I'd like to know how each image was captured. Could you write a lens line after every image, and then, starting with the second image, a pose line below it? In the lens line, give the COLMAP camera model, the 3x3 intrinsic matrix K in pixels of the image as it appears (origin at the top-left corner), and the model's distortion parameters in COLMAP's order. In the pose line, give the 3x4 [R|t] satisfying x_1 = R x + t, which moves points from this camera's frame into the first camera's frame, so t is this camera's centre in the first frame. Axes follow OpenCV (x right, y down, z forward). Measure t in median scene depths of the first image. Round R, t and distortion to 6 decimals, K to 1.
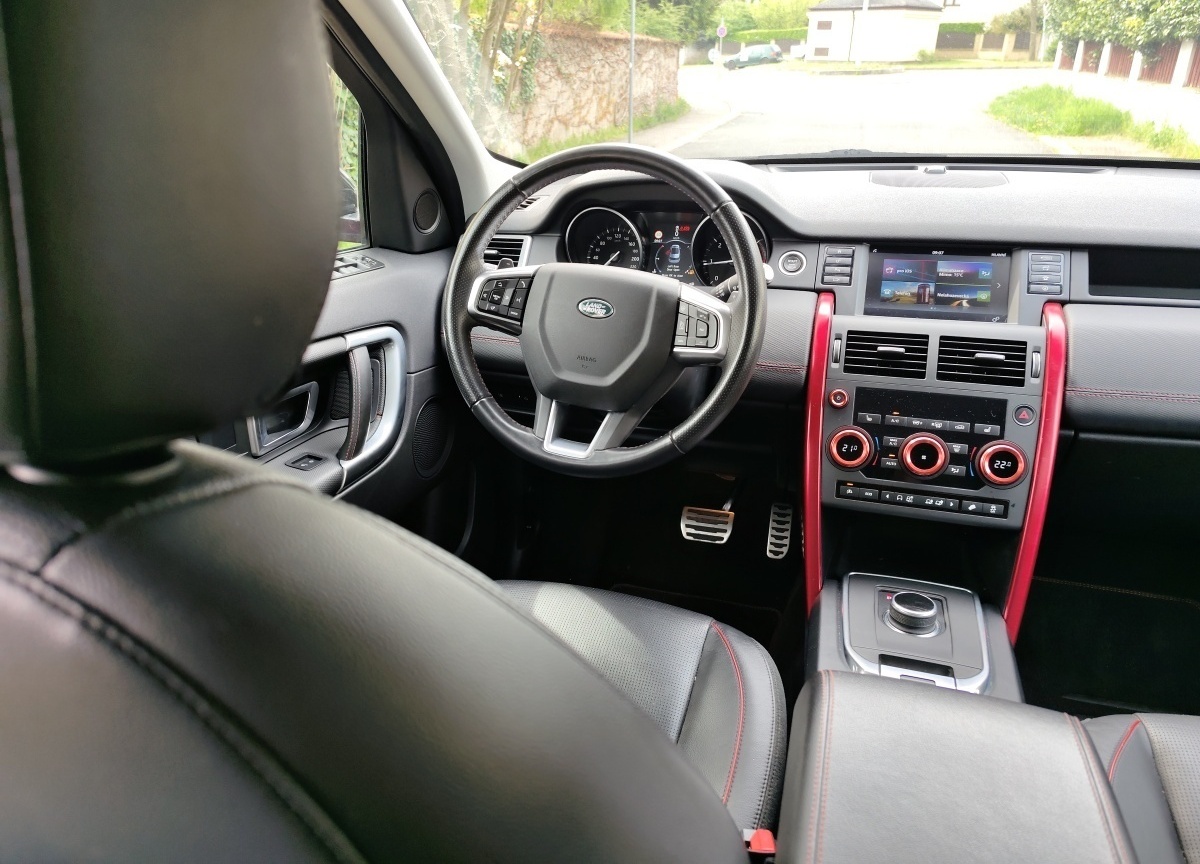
lens RADIAL K [[900.1, 0, 597.4], [0, 900.1, 434.2], [0, 0, 1]] dist [0.042135, -0.038163]
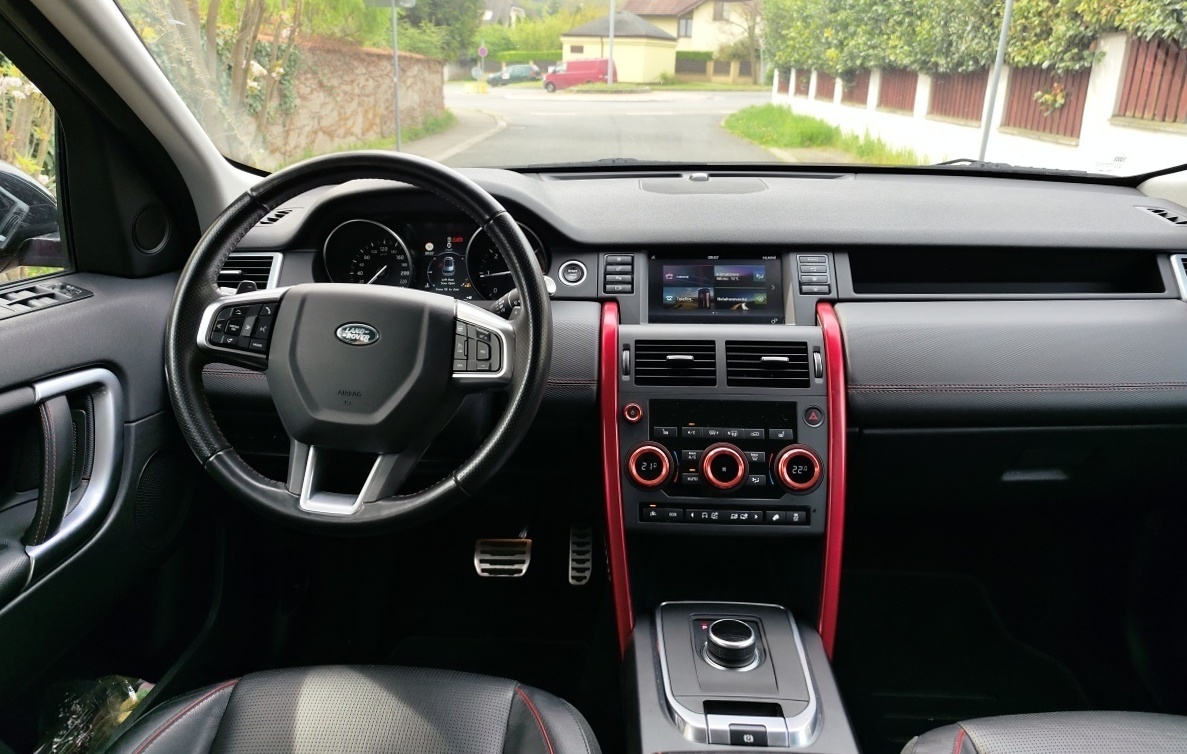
lens RADIAL K [[879.7, 0, 602.9], [0, 879.7, 330.4], [0, 0, 1]] dist [0.036078, -0.028615]
pose [[0.967801, -0.053422, 0.245983, 0.015071], [0.081172, 0.991250, -0.104091, -0.031215], [-0.238270, 0.120706, 0.963669, 0.109240]]
